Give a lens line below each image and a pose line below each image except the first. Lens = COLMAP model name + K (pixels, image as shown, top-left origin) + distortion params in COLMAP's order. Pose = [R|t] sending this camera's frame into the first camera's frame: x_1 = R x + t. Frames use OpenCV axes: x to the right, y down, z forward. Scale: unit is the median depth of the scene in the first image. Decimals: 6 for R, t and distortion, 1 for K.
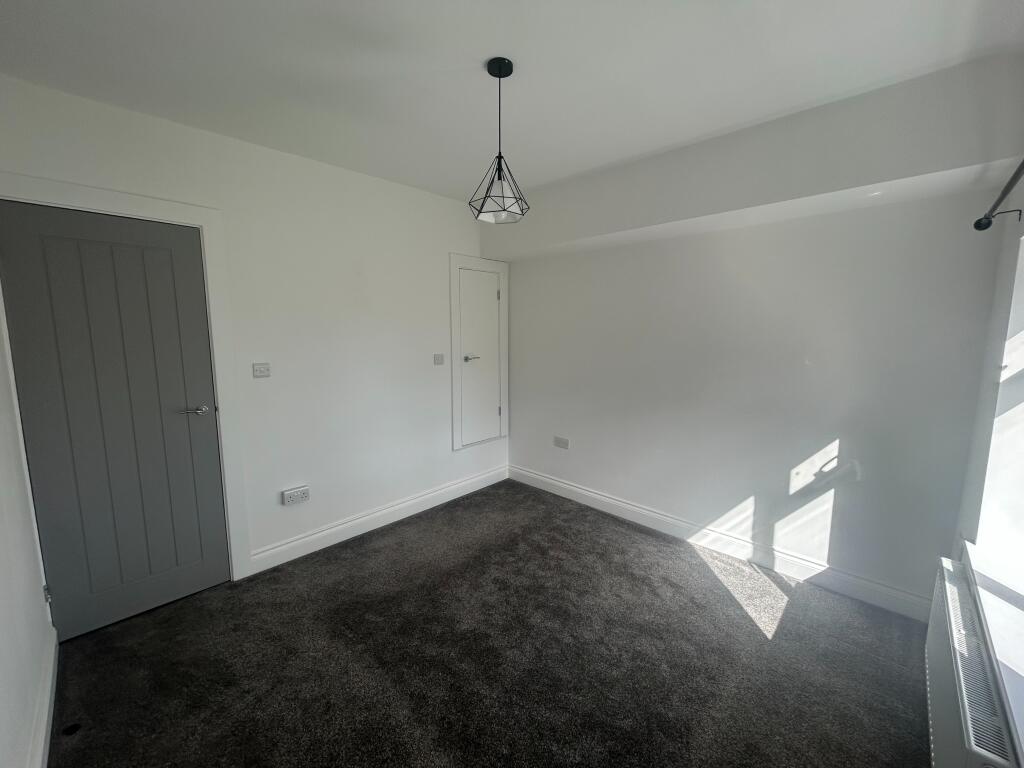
lens RADIAL K [[409.6, 0, 512.0], [0, 409.6, 384.0], [0, 0, 1]] dist [-0.000550, -0.000090]
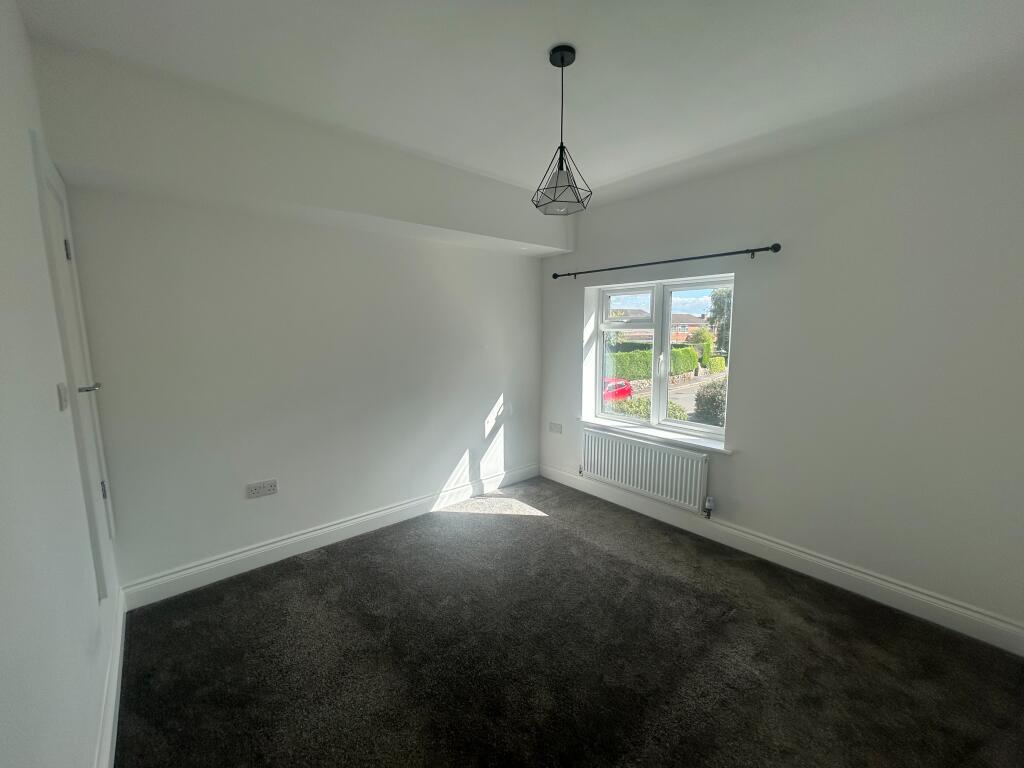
lens RADIAL K [[409.6, 0, 512.0], [0, 409.6, 384.0], [0, 0, 1]] dist [-0.000550, -0.000090]
pose [[0.094330, -0.139286, 0.985749, -0.716292], [0.132000, 0.983172, 0.126291, -0.091393], [-0.986751, 0.118206, 0.111128, 0.701412]]
